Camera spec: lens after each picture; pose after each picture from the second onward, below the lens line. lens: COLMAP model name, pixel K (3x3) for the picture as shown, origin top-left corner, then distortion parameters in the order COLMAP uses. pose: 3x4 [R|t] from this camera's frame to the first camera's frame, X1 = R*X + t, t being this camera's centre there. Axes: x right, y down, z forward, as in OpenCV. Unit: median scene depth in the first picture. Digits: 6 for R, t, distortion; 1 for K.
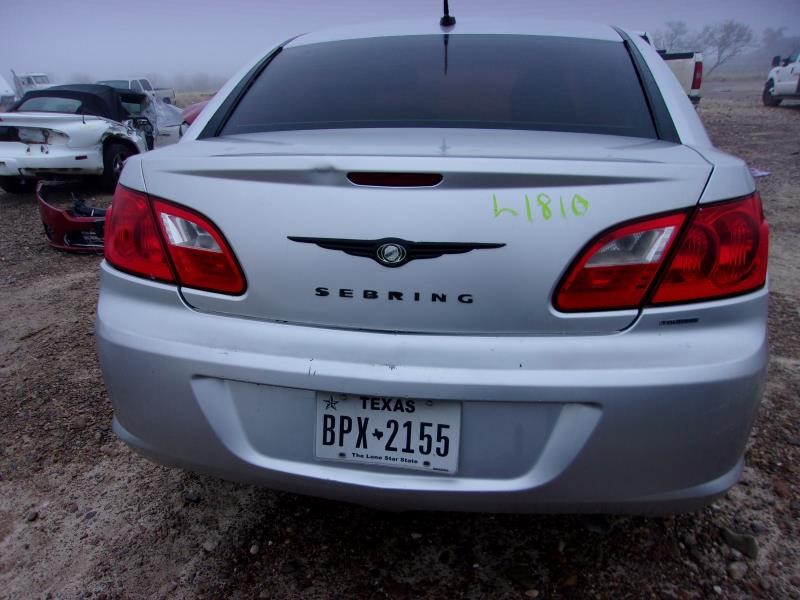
lens RADIAL K [[624.4, 0, 400.0], [0, 624.4, 300.0], [0, 0, 1]] dist [0.025813, 0.002738]
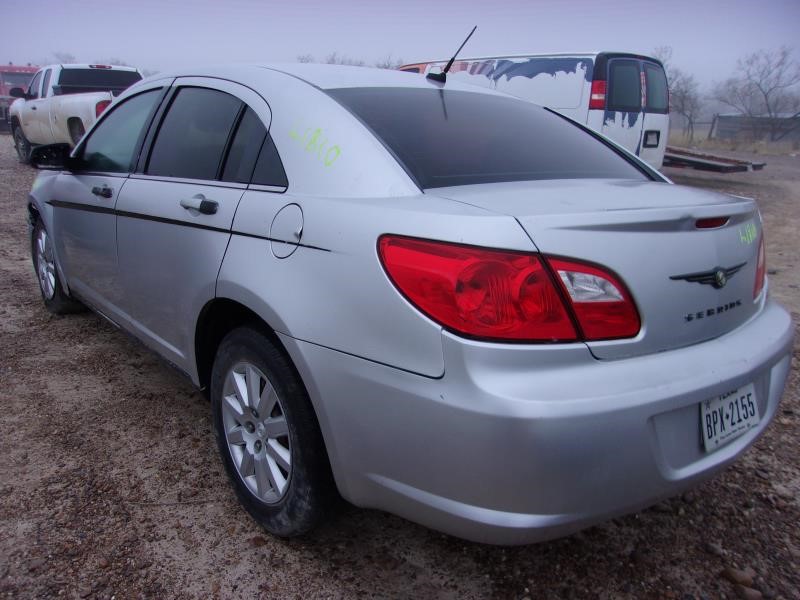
lens RADIAL K [[624.4, 0, 400.0], [0, 624.4, 300.0], [0, 0, 1]] dist [0.025813, 0.002738]
pose [[0.624060, -0.146492, 0.767522, -1.438004], [0.173609, 0.983712, 0.046596, -0.205828], [-0.761846, 0.104170, 0.639327, 0.651490]]
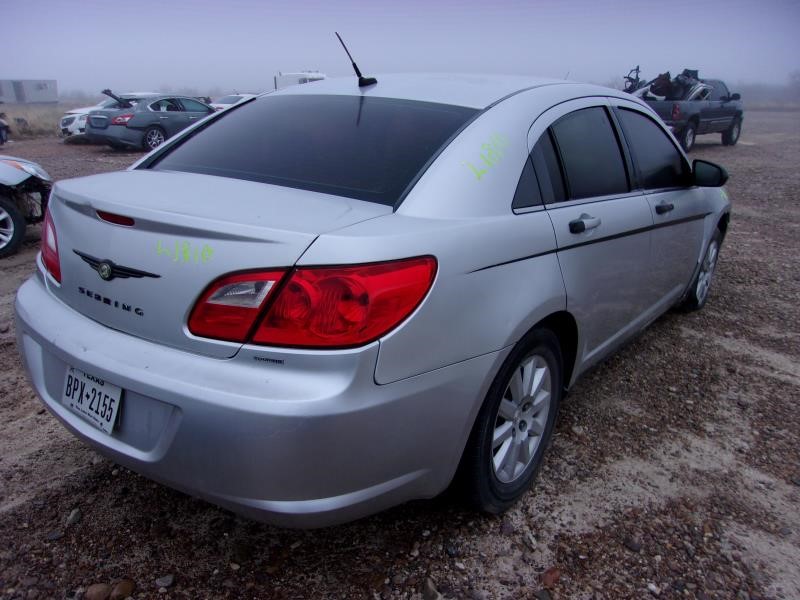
lens RADIAL K [[624.4, 0, 400.0], [0, 624.4, 300.0], [0, 0, 1]] dist [0.025813, 0.002738]
pose [[0.875261, 0.157640, -0.457239, 1.193326], [-0.166212, 0.985851, 0.021719, -0.146698], [0.454193, 0.056989, 0.889079, 0.046940]]
